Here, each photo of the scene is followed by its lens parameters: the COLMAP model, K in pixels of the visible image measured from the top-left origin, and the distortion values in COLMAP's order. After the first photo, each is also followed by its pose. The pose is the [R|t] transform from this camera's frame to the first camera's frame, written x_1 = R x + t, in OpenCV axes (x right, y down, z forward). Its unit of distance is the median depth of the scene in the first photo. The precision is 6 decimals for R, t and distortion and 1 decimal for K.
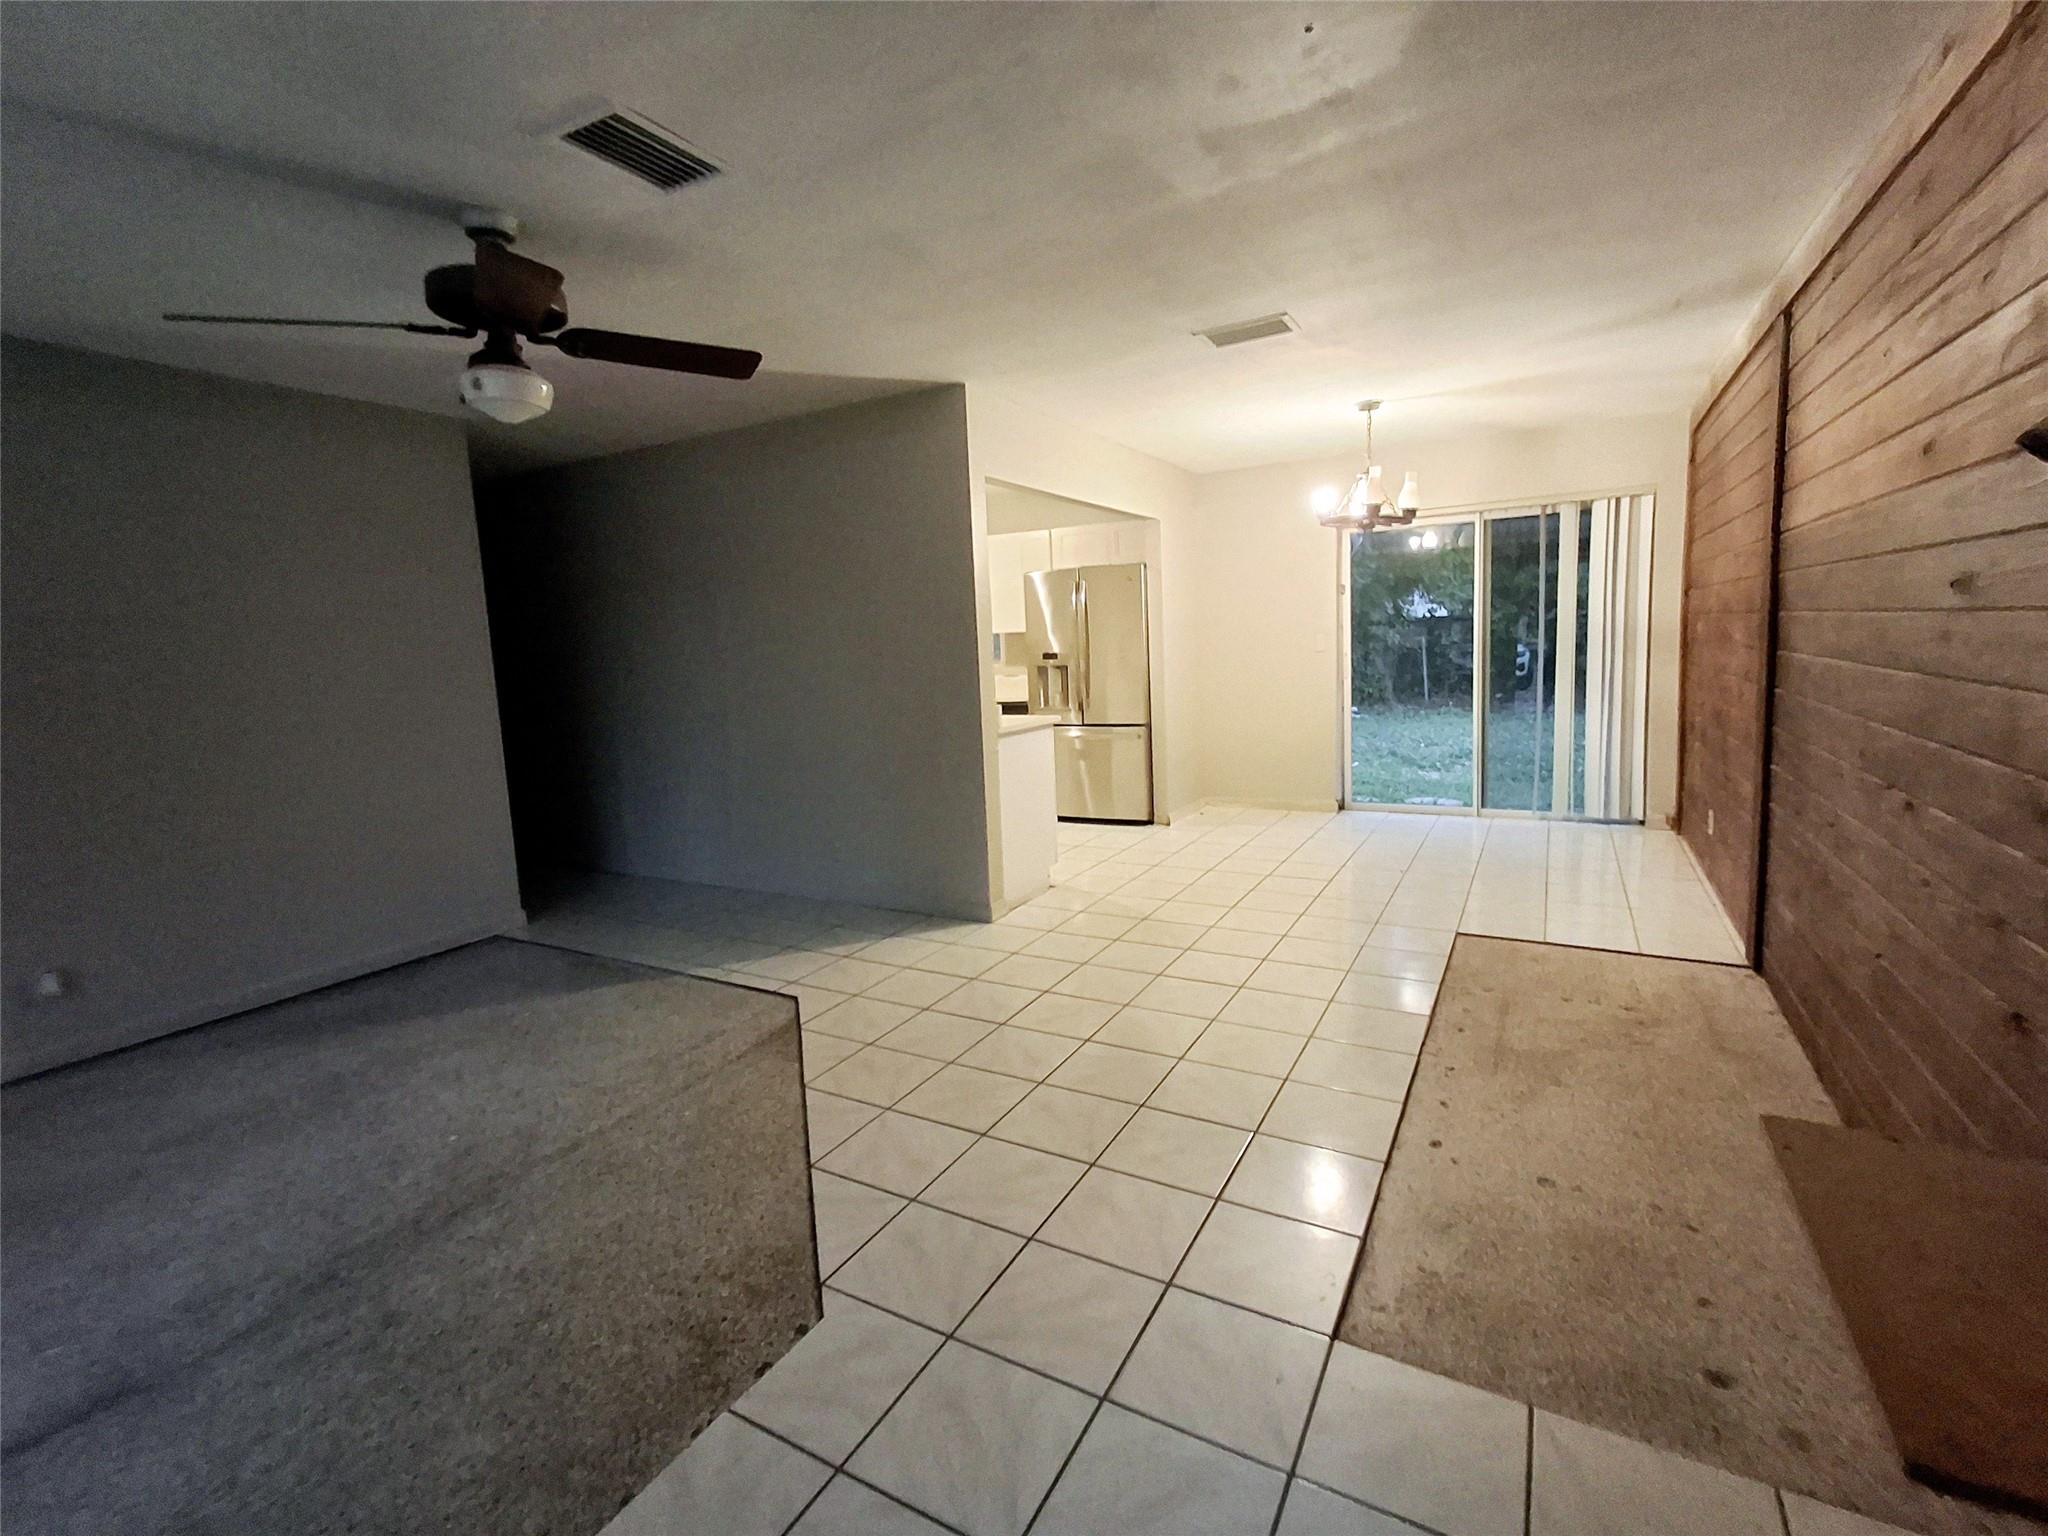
lens RADIAL K [[916.6, 0, 1025.9], [0, 916.6, 740.5], [0, 0, 1]] dist [0.000131, -0.000187]
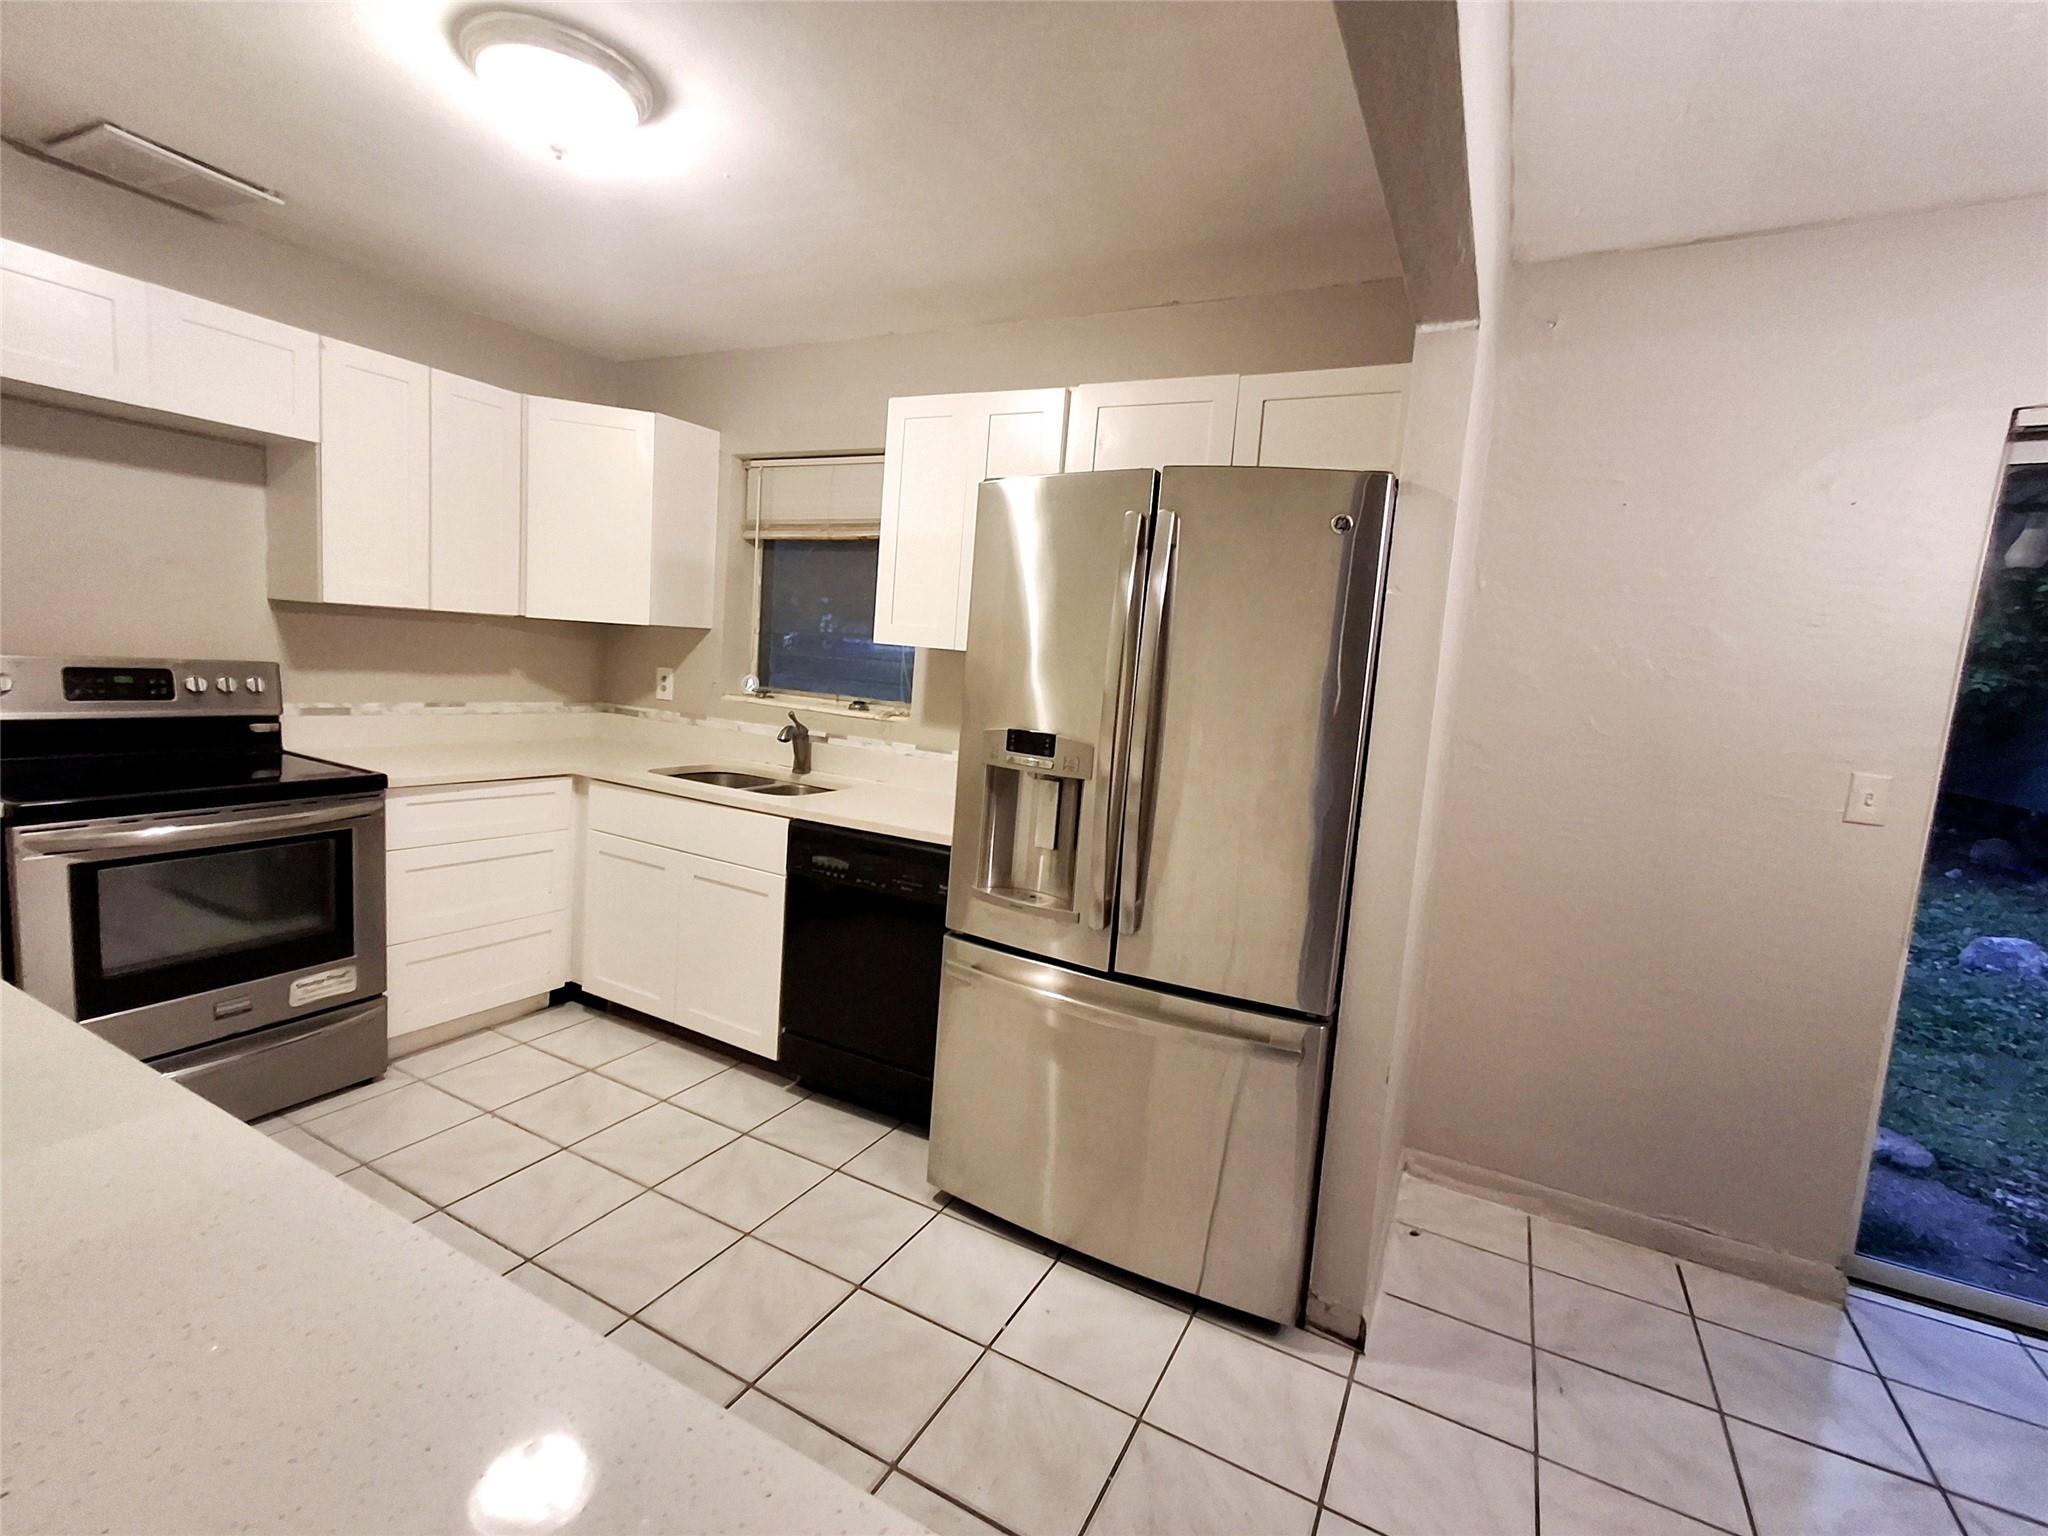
lens RADIAL K [[928.4, 0, 1021.2], [0, 928.4, 757.7], [0, 0, 1]] dist [0.007297, -0.000532]
pose [[0.993004, 0.112114, 0.037058, 0.011552], [-0.112343, 0.993661, 0.004166, -0.089691], [-0.036356, -0.008300, 0.999304, 0.692924]]
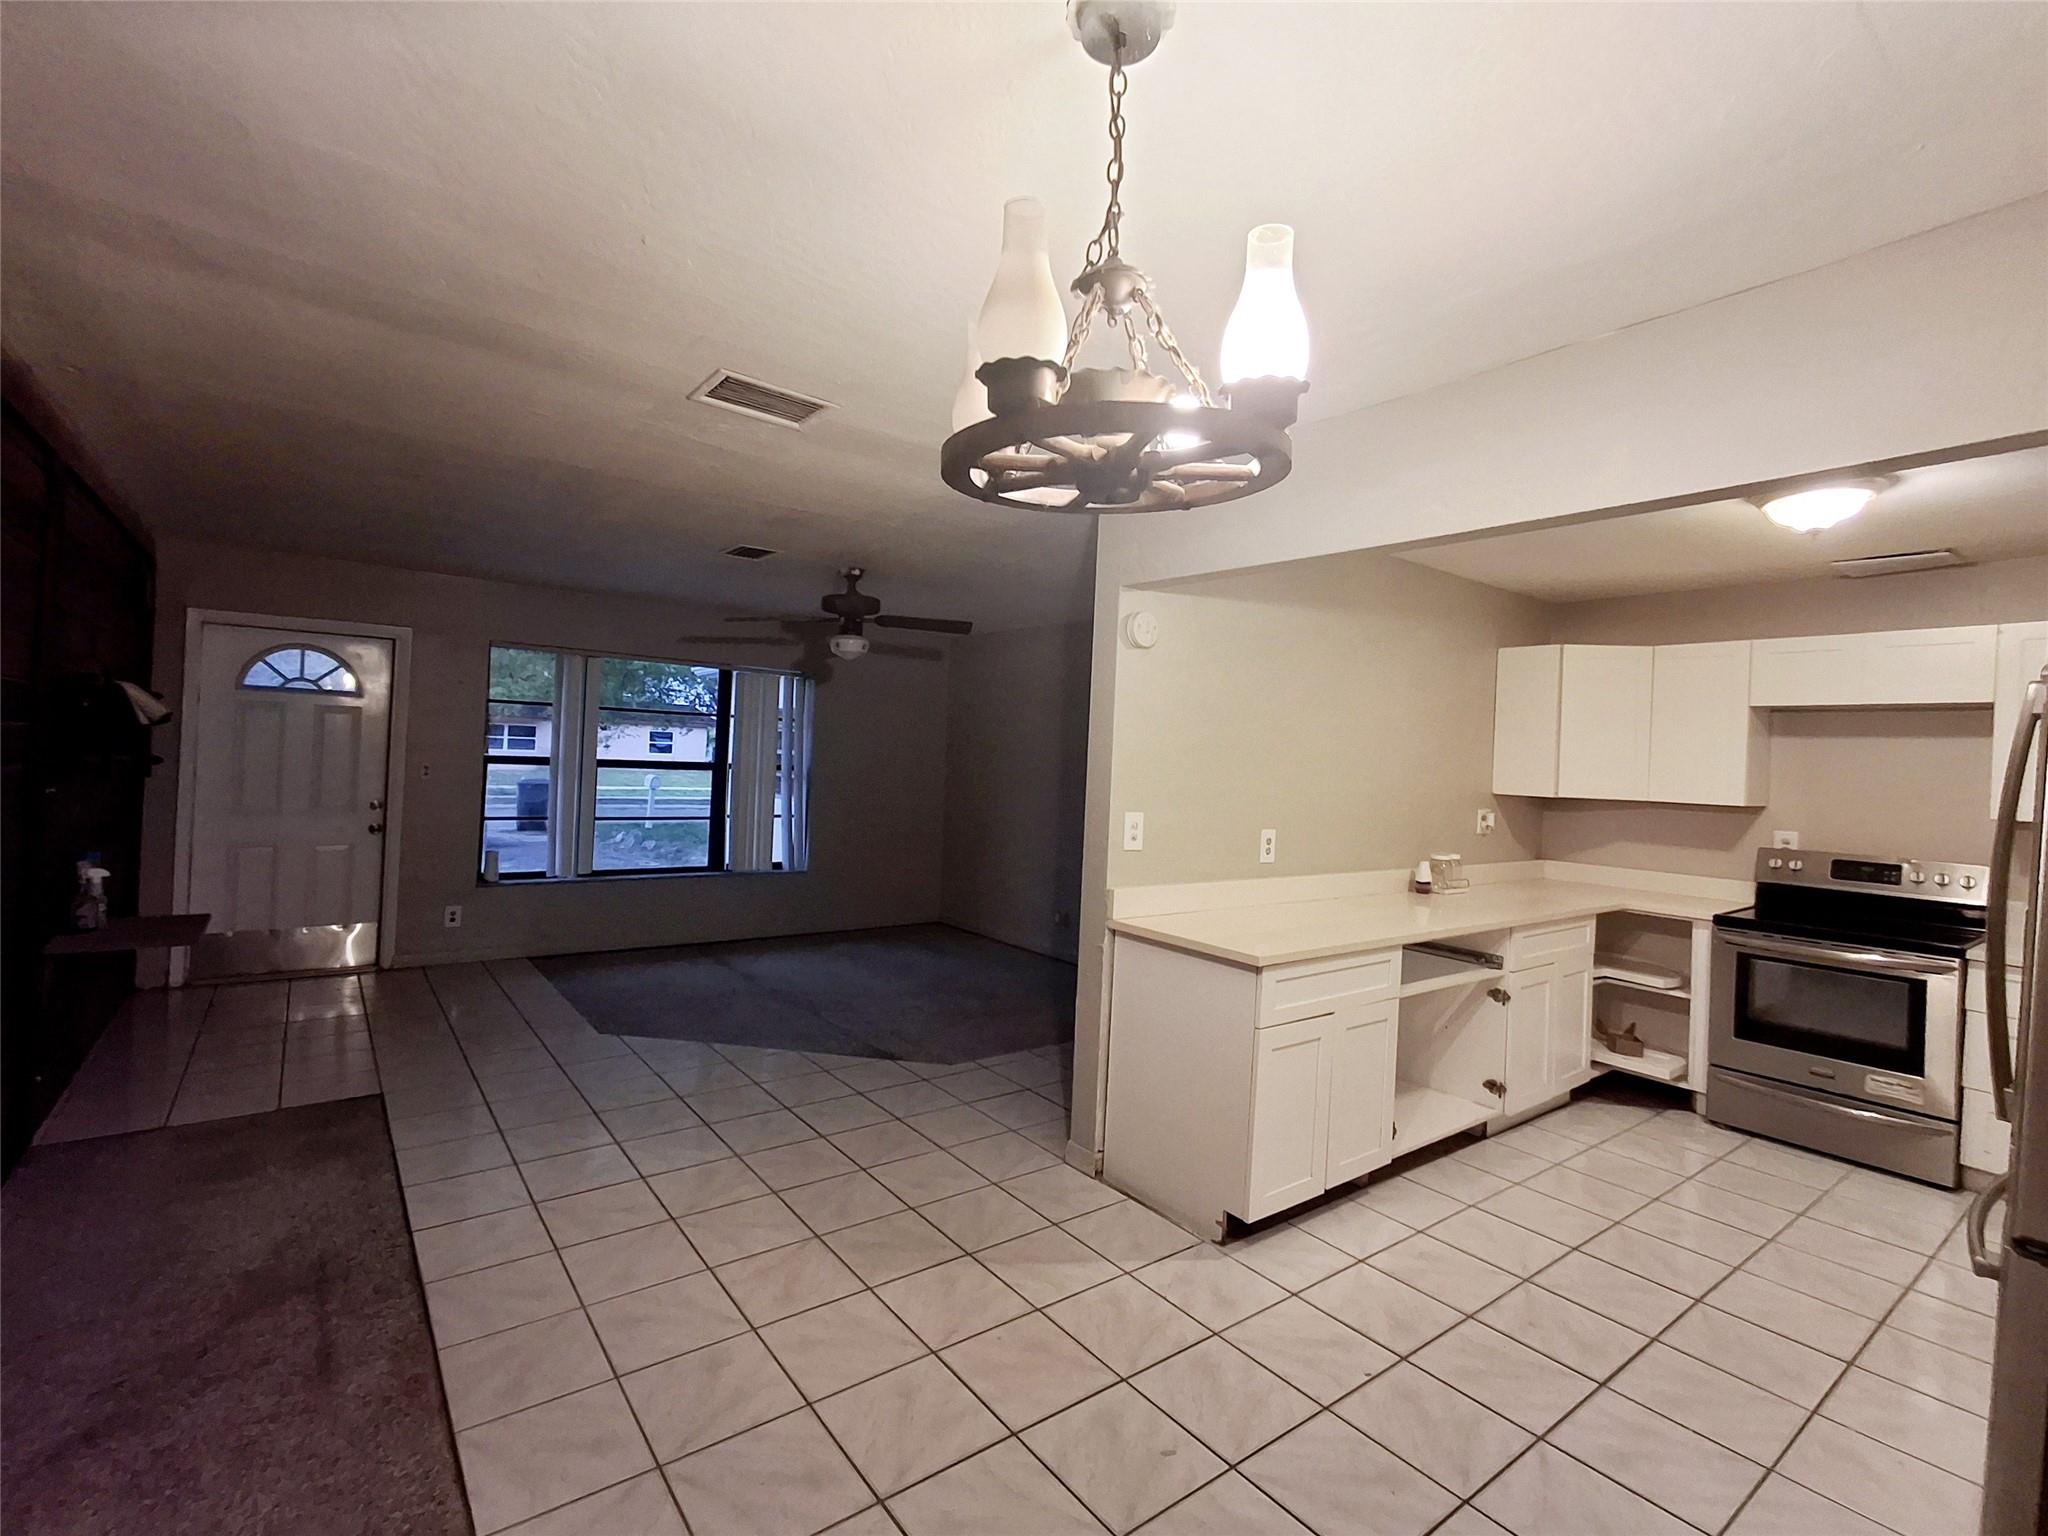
lens RADIAL K [[931.2, 0, 1019.2], [0, 931.2, 760.4], [0, 0, 1]] dist [0.016986, 0.000112]
pose [[-0.390962, 0.028831, -0.919955, 0.464786], [-0.129122, 0.987907, 0.085835, -0.132787], [0.911305, 0.152345, -0.382511, 0.814527]]
